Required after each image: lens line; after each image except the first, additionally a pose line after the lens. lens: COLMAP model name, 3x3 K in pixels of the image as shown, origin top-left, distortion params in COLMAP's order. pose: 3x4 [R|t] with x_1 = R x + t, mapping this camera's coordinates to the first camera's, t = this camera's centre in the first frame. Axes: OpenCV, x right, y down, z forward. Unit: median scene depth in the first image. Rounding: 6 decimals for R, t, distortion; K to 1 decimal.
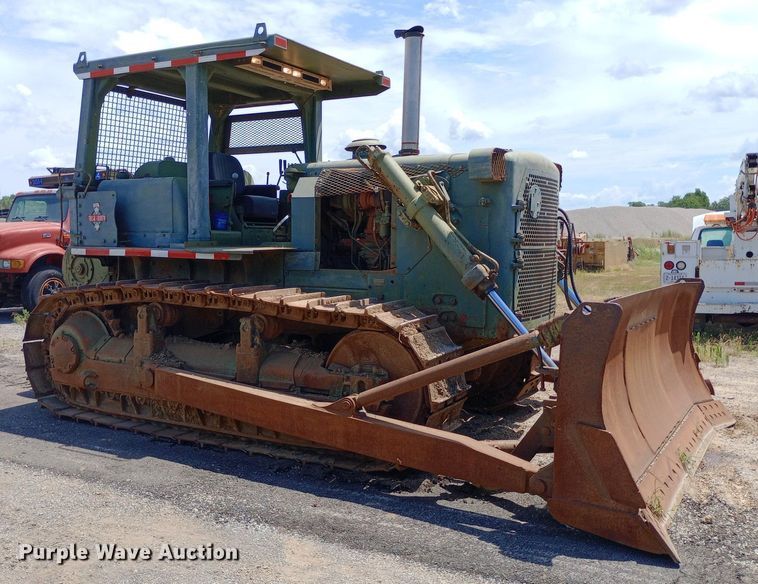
lens RADIAL K [[757.8, 0, 376.1], [0, 757.8, 289.0], [0, 0, 1]] dist [0.018984, 0.000000]
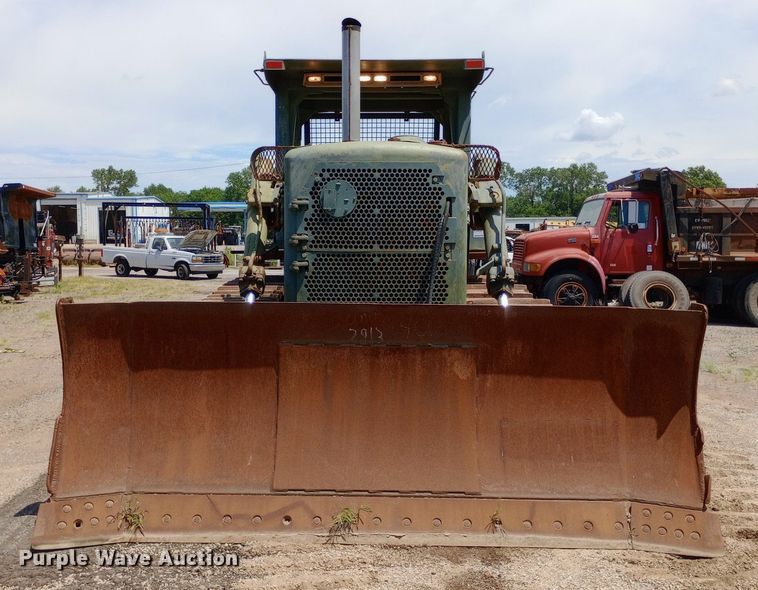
lens RADIAL K [[846.3, 0, 377.9], [0, 846.3, 296.4], [0, 0, 1]] dist [0.049035, 0.000000]
pose [[0.489673, 0.052750, -0.870309, 1.040294], [-0.057776, 0.997937, 0.027978, -0.029078], [0.869990, 0.036583, 0.491711, 0.522970]]
